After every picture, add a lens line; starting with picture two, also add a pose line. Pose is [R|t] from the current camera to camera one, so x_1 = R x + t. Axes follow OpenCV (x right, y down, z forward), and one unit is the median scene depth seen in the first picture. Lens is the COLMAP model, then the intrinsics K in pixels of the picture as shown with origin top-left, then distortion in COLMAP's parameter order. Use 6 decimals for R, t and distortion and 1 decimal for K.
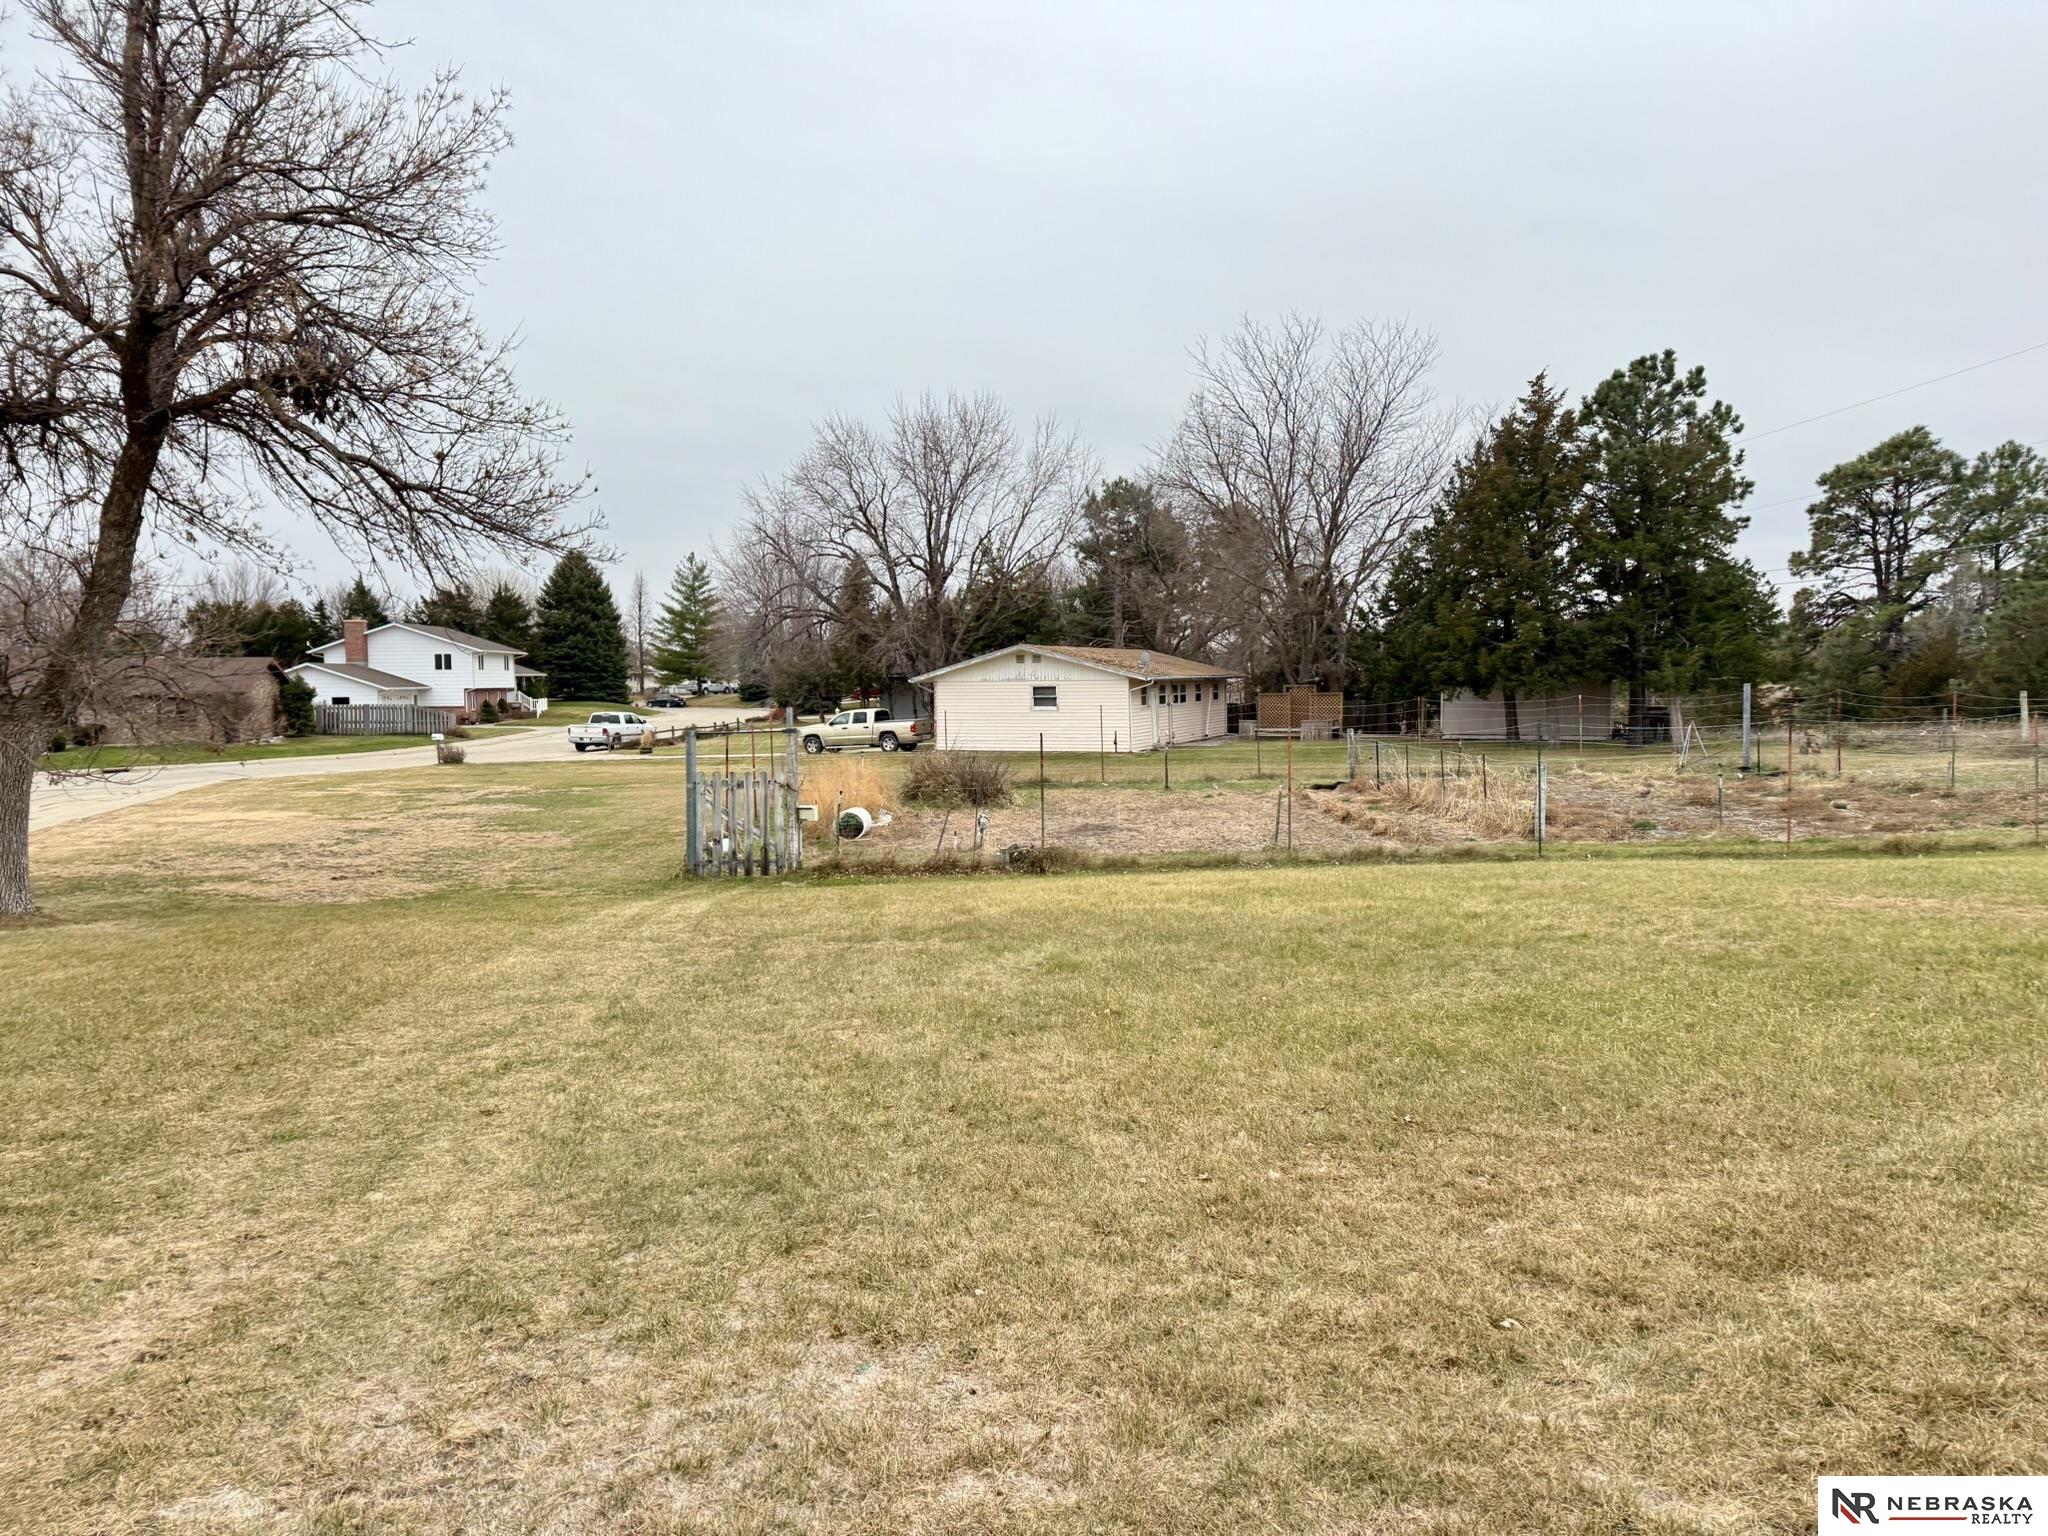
lens RADIAL K [[1432.6, 0, 1045.5], [0, 1432.6, 765.5], [0, 0, 1]] dist [0.063113, -0.044180]
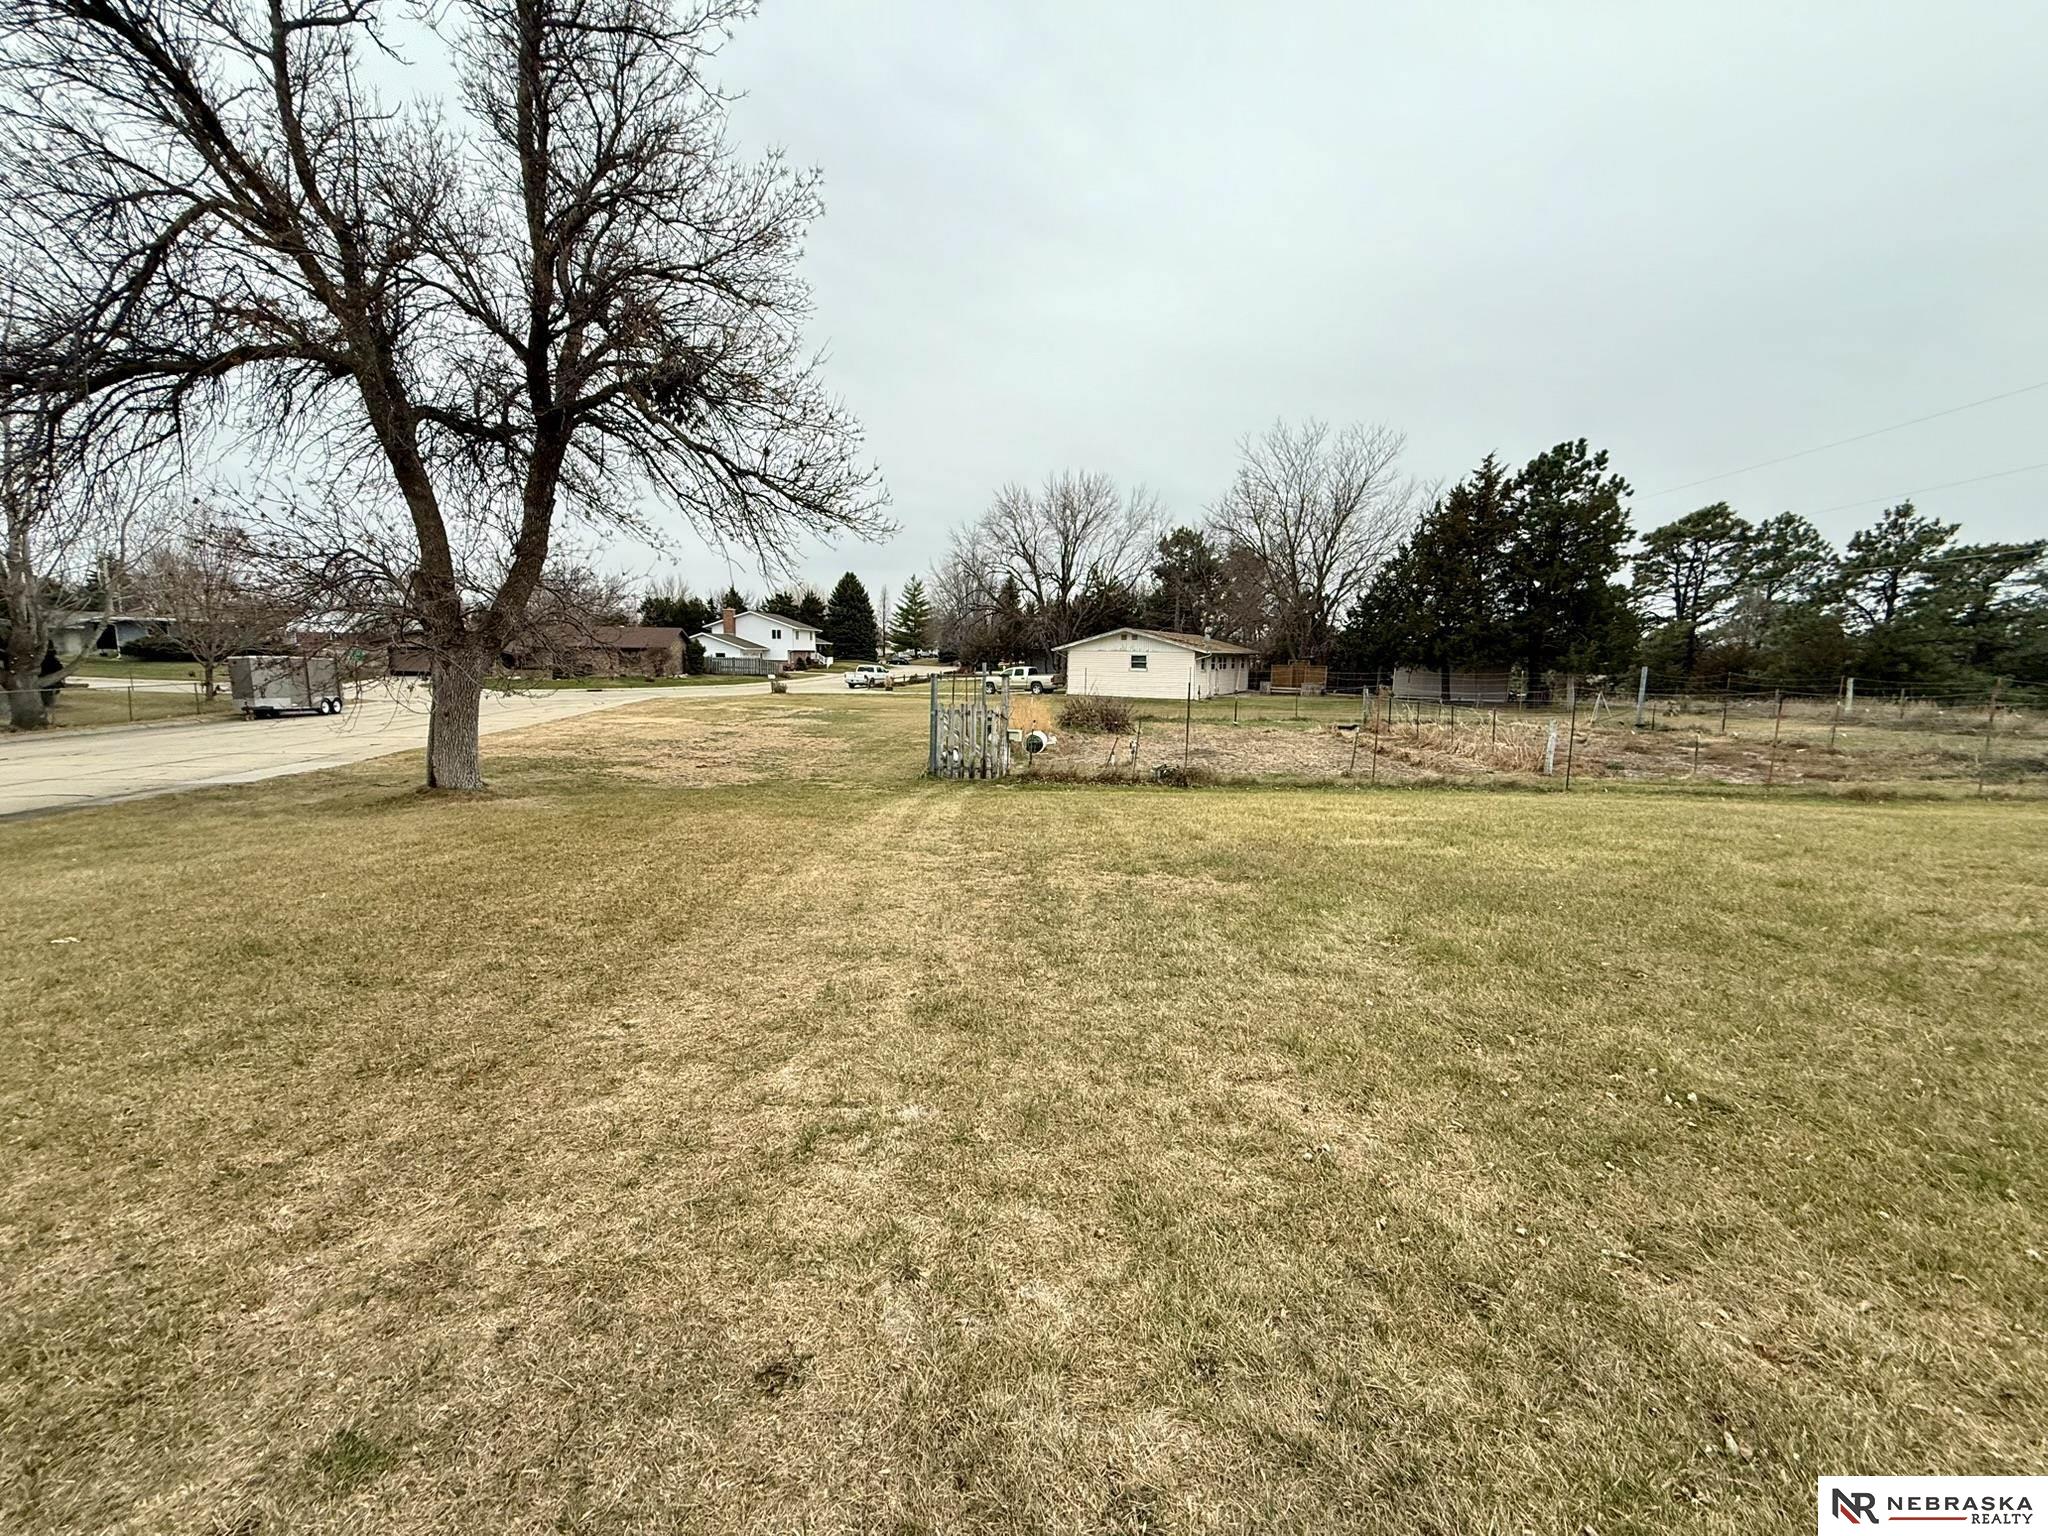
lens RADIAL K [[812.9, 0, 1027.1], [0, 812.9, 769.0], [0, 0, 1]] dist [-0.002184, 0.000021]
pose [[0.994740, 0.042582, -0.093166, -0.039030], [-0.035009, 0.996061, 0.081467, 0.000252], [0.096268, -0.077777, 0.992312, 0.103808]]
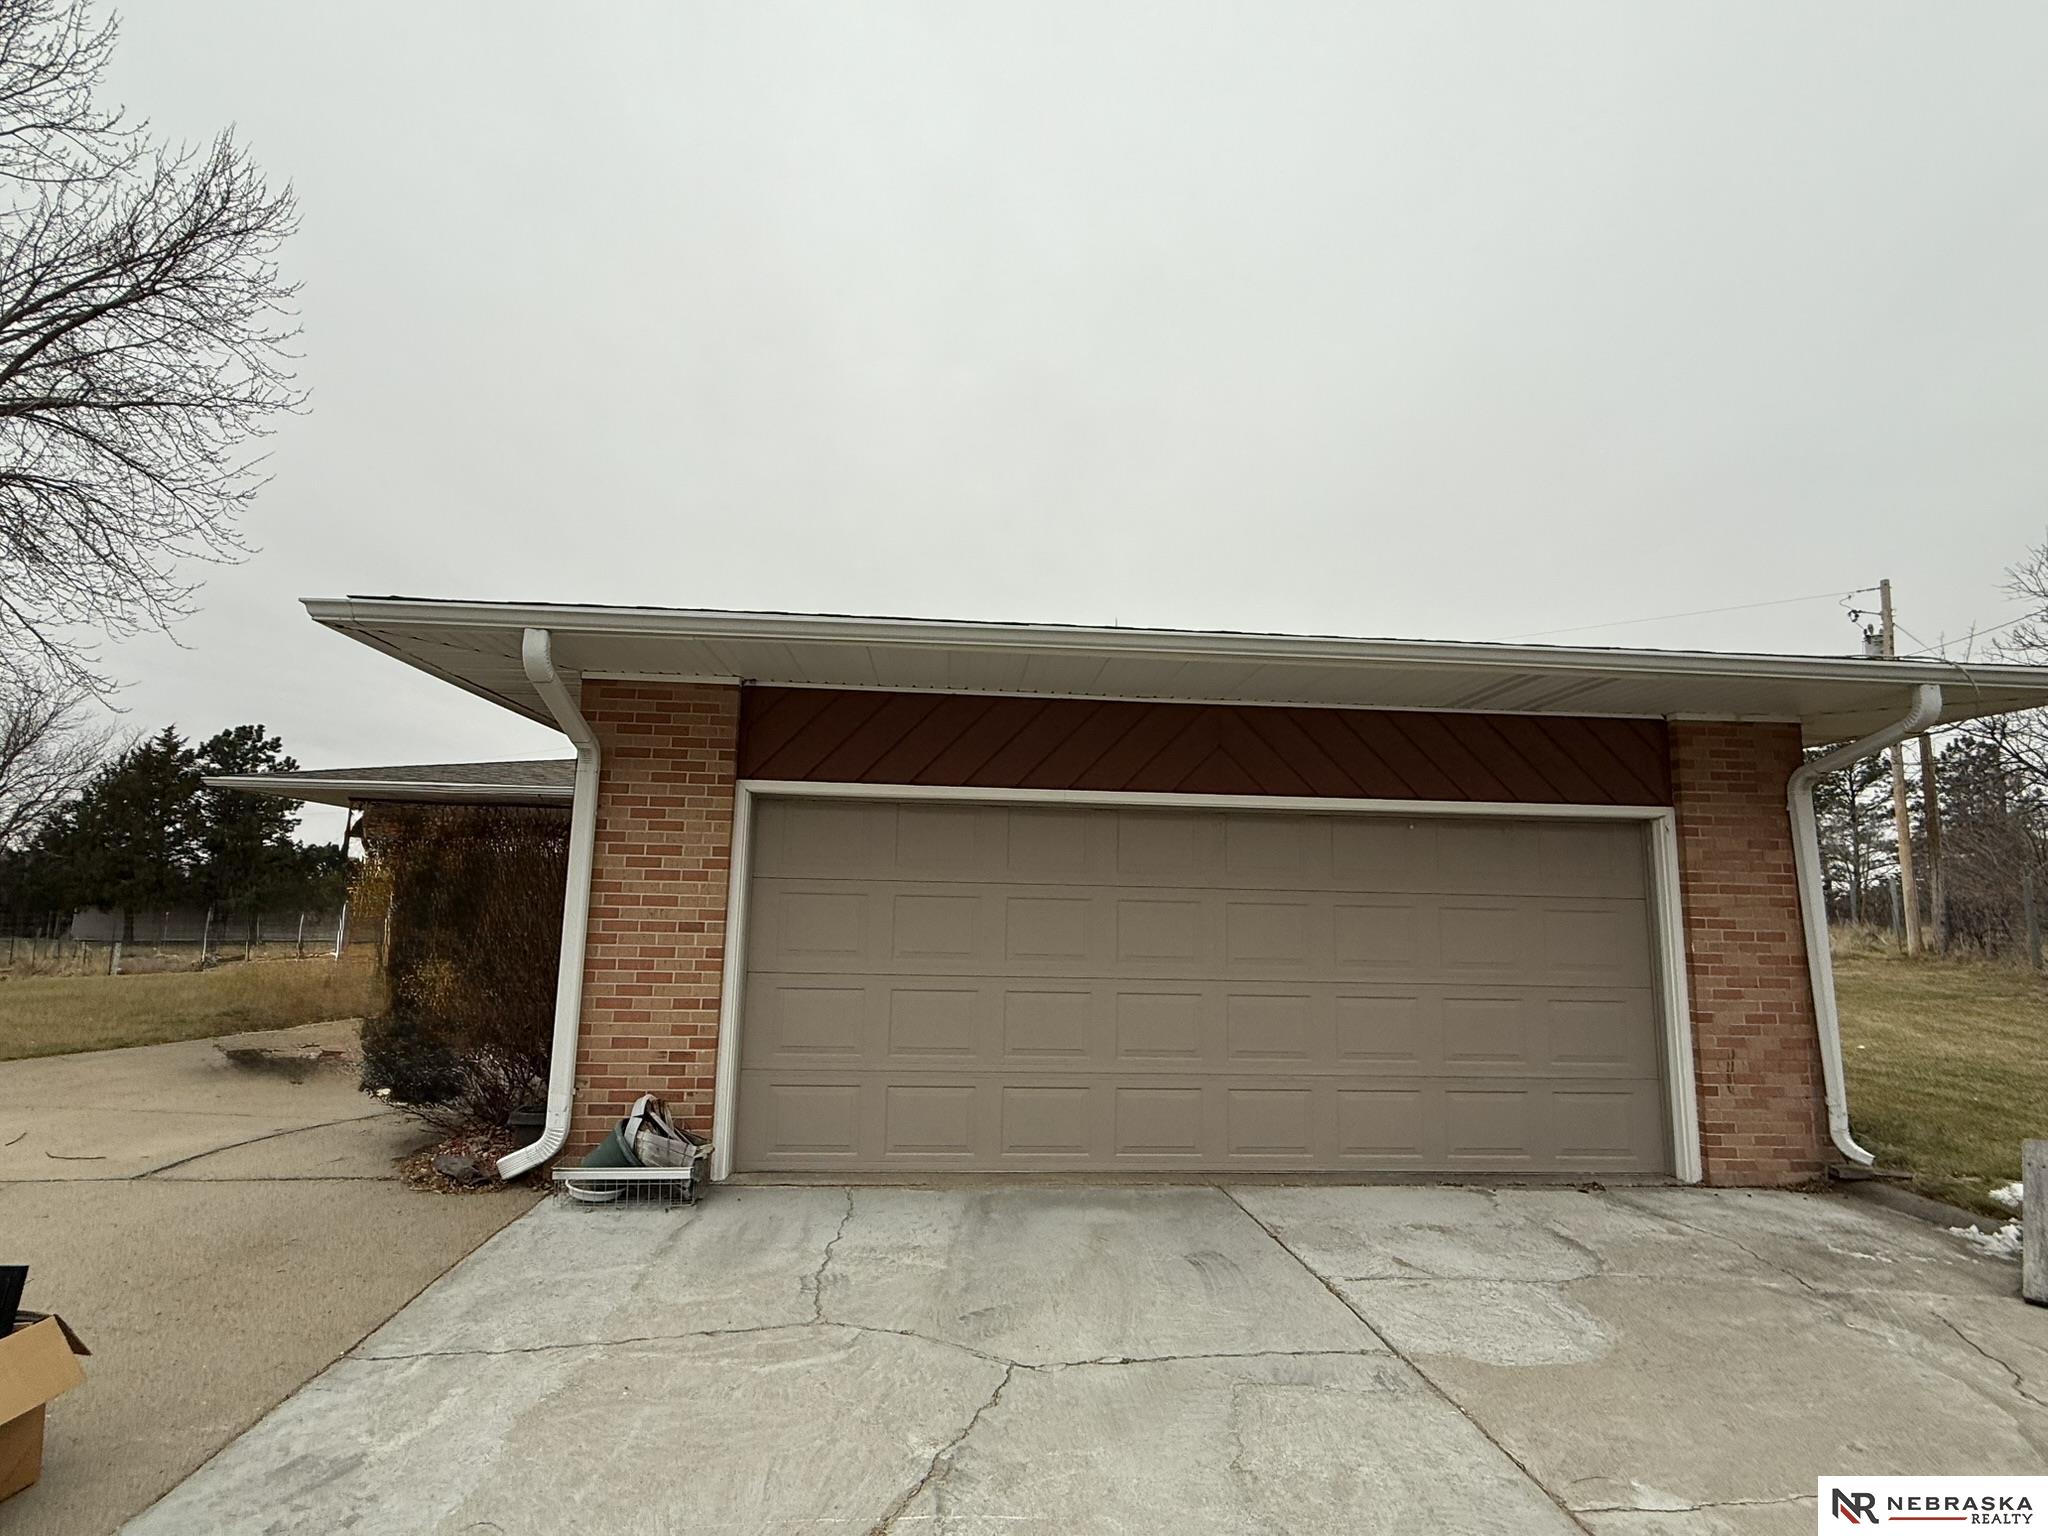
lens RADIAL K [[981.1, 0, 1044.5], [0, 981.1, 768.5], [0, 0, 1]] dist [0.003585, 0.000072]
pose [[0.526492, 0.133477, 0.839637, -0.090322], [0.028423, 0.984283, -0.174293, 0.015334], [-0.849705, 0.115629, 0.514424, -0.488725]]
